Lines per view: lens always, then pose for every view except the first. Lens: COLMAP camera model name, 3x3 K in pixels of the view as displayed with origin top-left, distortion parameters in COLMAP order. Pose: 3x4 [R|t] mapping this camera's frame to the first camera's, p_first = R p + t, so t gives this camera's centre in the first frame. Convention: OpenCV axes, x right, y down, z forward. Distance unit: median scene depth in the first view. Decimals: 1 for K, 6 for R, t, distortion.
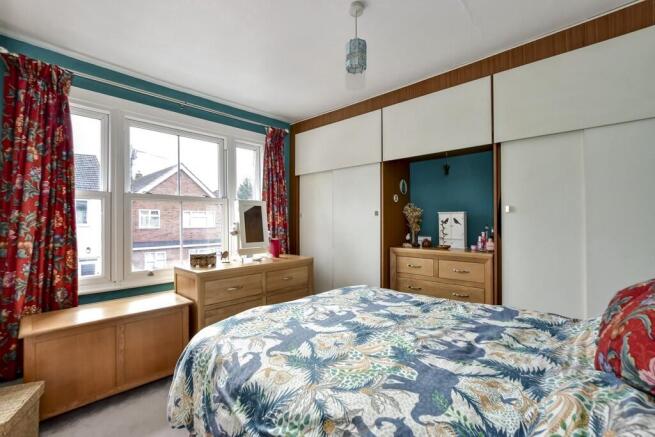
lens RADIAL K [[290.5, 0, 326.9], [0, 290.5, 219.0], [0, 0, 1]] dist [-0.010840, 0.002359]
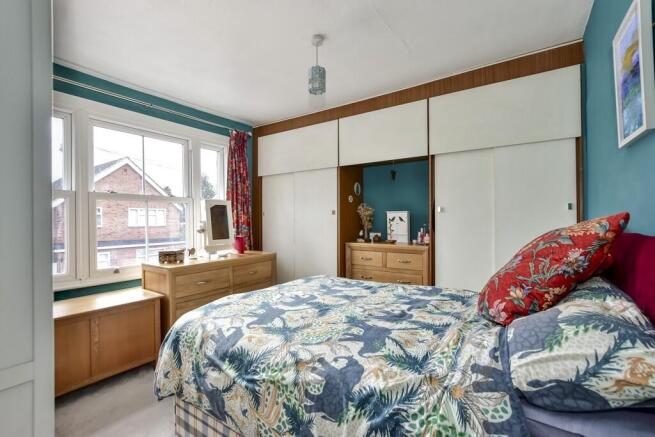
lens RADIAL K [[290.5, 0, 327.9], [0, 290.5, 218.9], [0, 0, 1]] dist [-0.010840, 0.002359]
pose [[0.988841, -0.001649, 0.148964, -0.027522], [0.000608, 0.999975, 0.007031, -0.003112], [-0.148972, -0.006862, 0.988818, -0.154795]]
